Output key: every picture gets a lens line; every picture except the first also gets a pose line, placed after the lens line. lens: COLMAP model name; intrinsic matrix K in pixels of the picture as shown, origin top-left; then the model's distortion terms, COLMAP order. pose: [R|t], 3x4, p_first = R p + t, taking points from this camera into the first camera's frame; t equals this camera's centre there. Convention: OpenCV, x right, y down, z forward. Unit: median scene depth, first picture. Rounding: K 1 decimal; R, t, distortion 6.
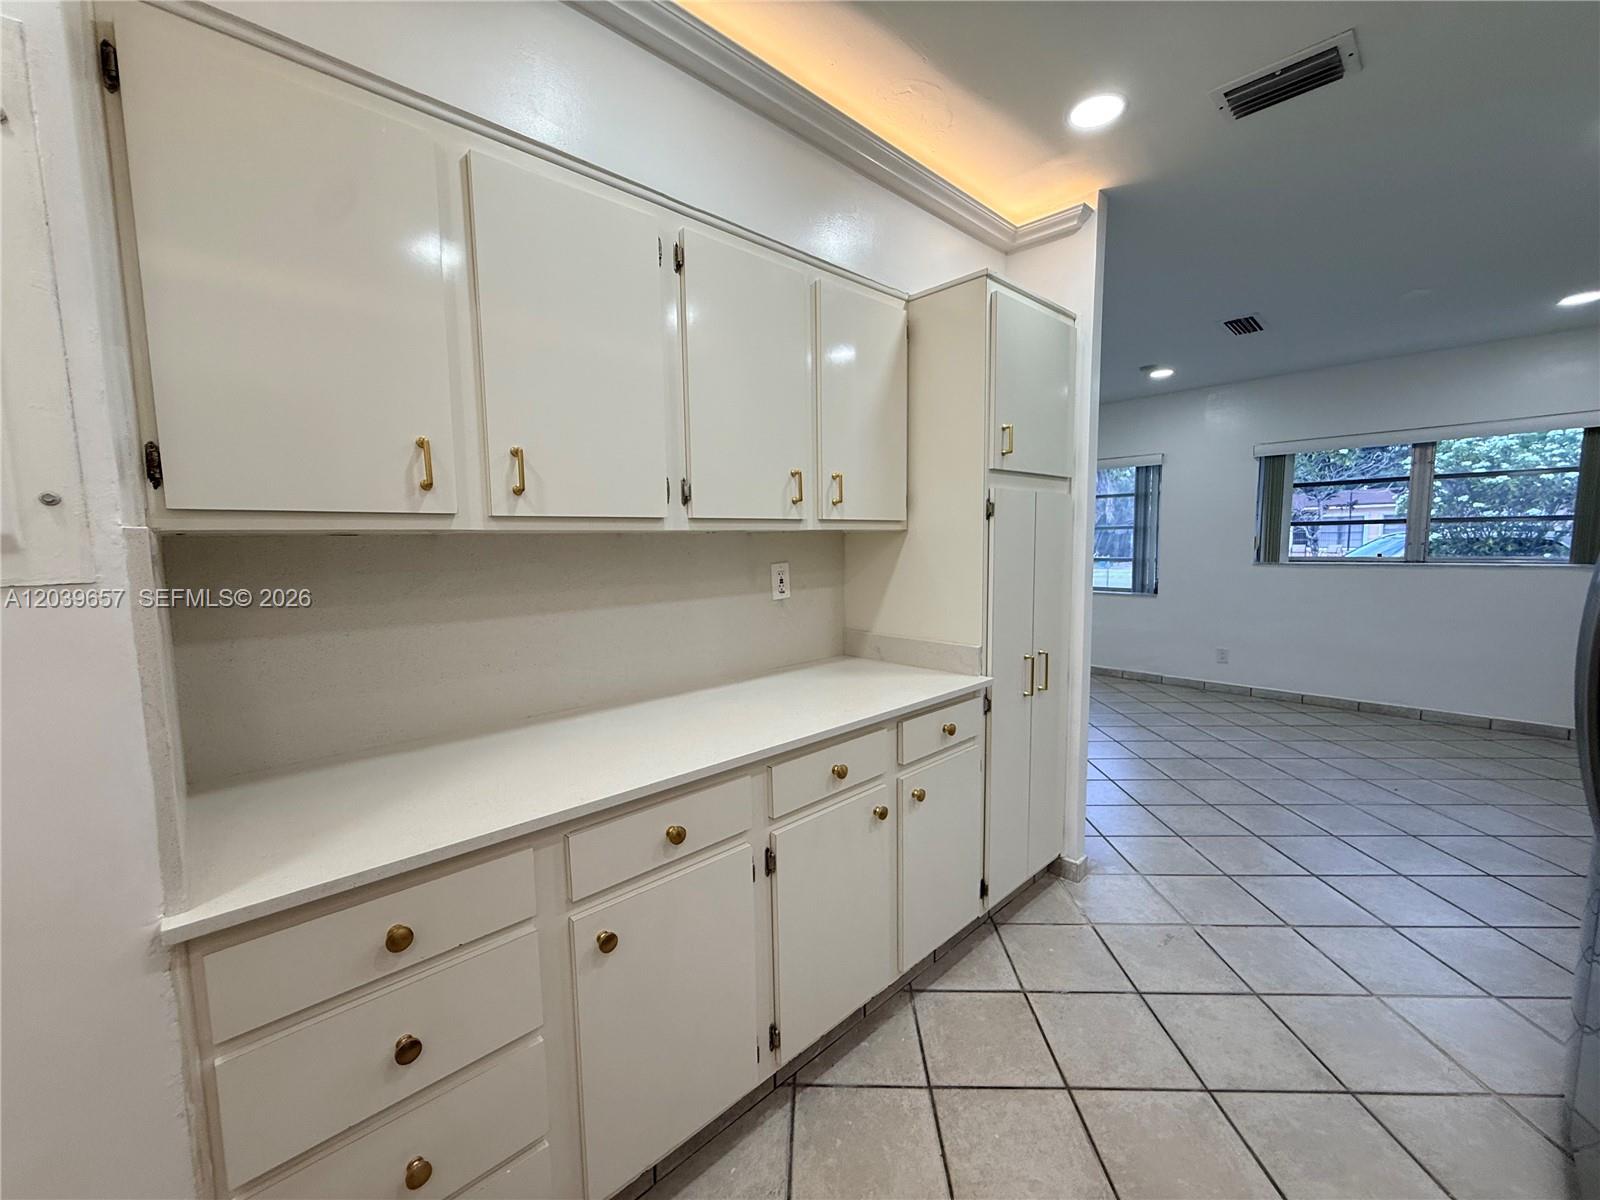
lens RADIAL K [[636.3, 0, 795.3], [0, 636.3, 600.0], [0, 0, 1]] dist [-0.000639, 0.000168]
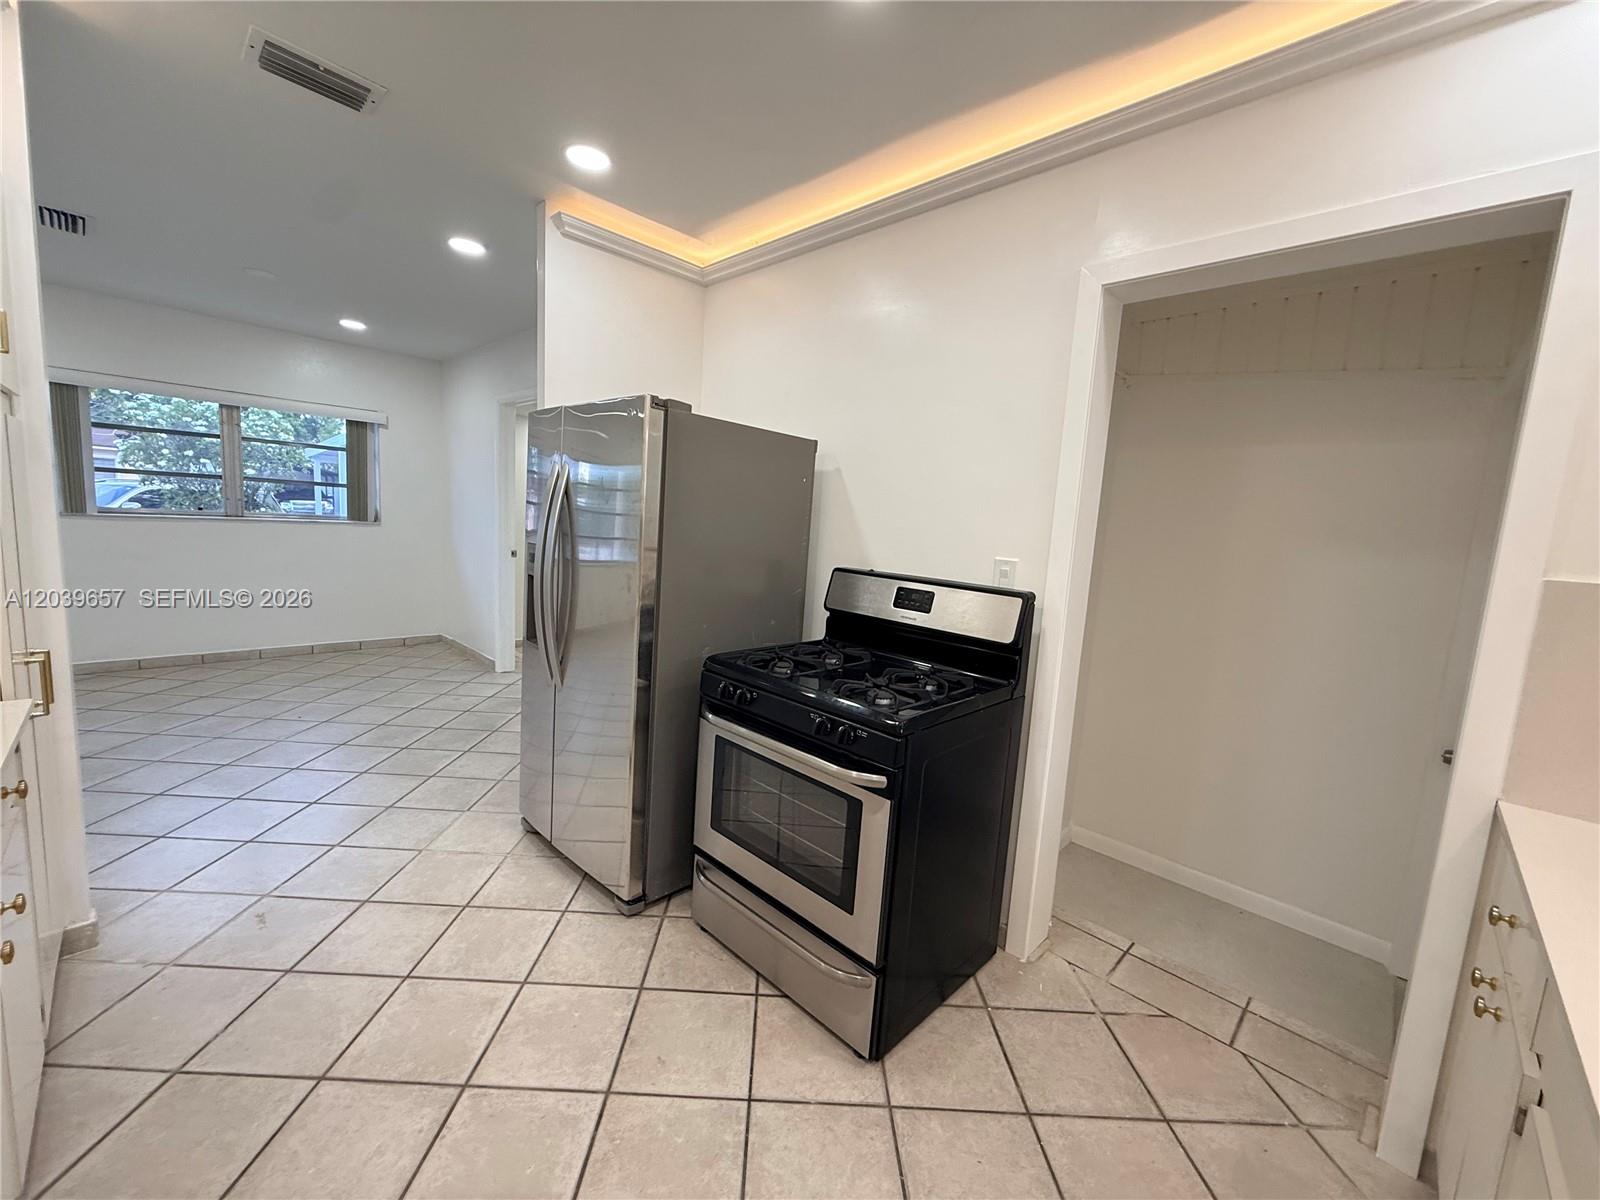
lens RADIAL K [[636.3, 0, 795.3], [0, 636.3, 600.0], [0, 0, 1]] dist [-0.000639, 0.000168]
pose [[-0.041112, -0.113433, 0.992695, -0.256939], [0.032861, 0.992844, 0.114811, -0.020147], [-0.998614, 0.037341, -0.037091, 0.159699]]
